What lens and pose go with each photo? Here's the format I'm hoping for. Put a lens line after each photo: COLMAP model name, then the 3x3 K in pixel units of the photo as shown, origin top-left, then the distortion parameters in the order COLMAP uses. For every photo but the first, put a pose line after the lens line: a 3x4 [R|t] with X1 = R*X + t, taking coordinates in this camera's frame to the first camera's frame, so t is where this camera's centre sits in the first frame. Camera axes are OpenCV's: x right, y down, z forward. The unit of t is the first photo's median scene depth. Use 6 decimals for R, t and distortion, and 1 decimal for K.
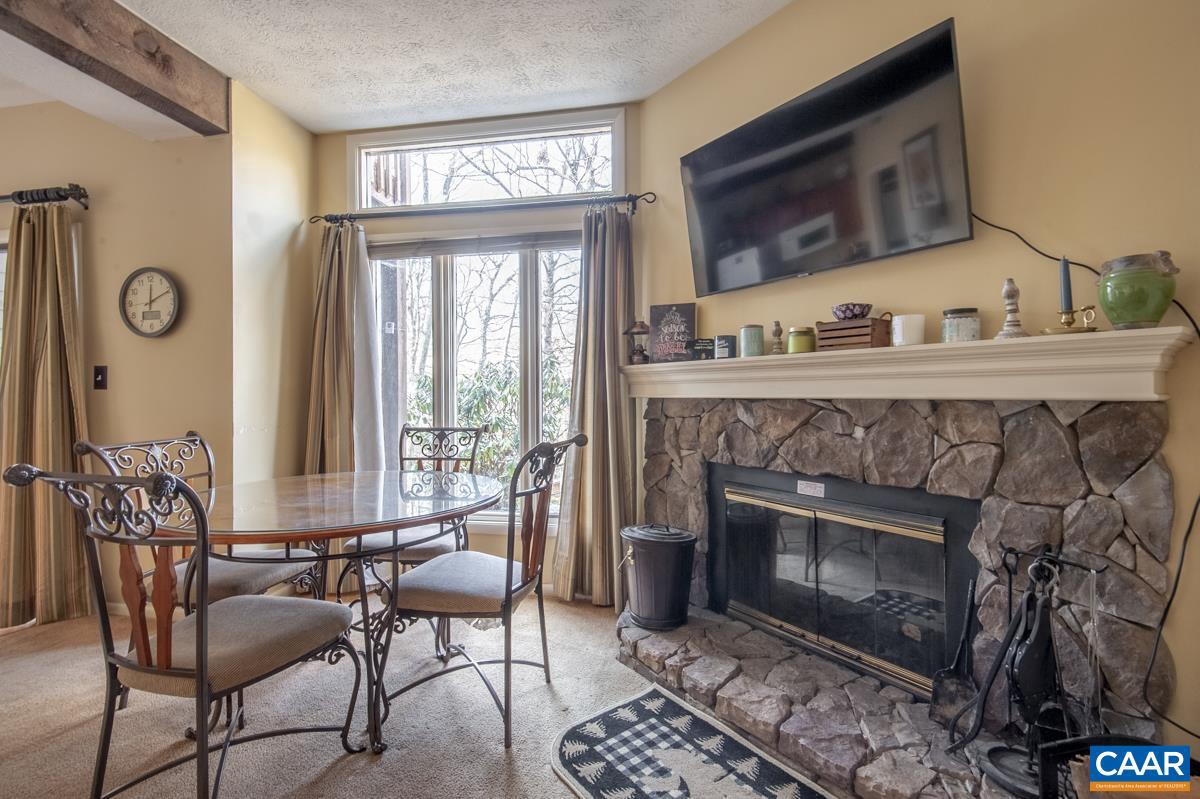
lens RADIAL K [[538.7, 0, 597.0], [0, 538.7, 393.5], [0, 0, 1]] dist [0.003410, 0.000399]
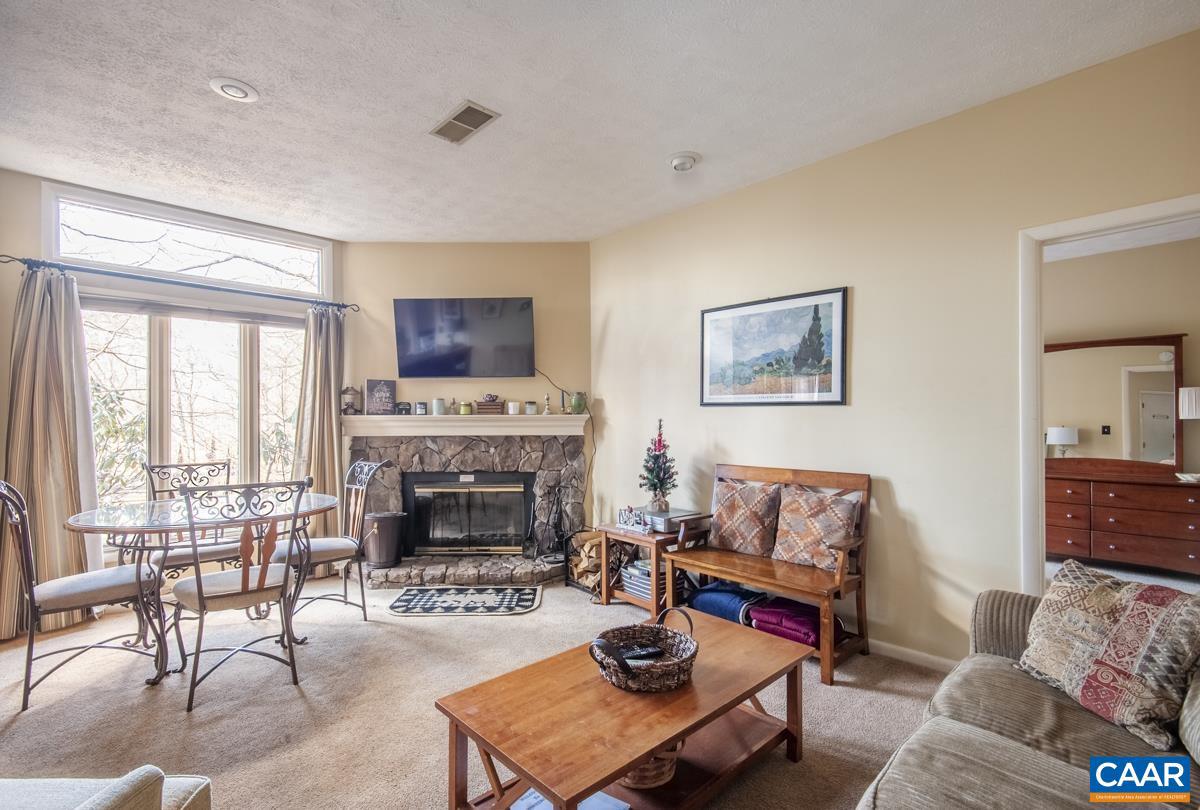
lens RADIAL K [[541.0, 0, 597.6], [0, 541.0, 421.1], [0, 0, 1]] dist [0.000875, 0.000050]
pose [[0.578231, 0.004399, 0.815861, -1.081872], [0.001516, 0.999978, -0.006466, -0.034494], [-0.815872, 0.004975, 0.578211, -0.671907]]
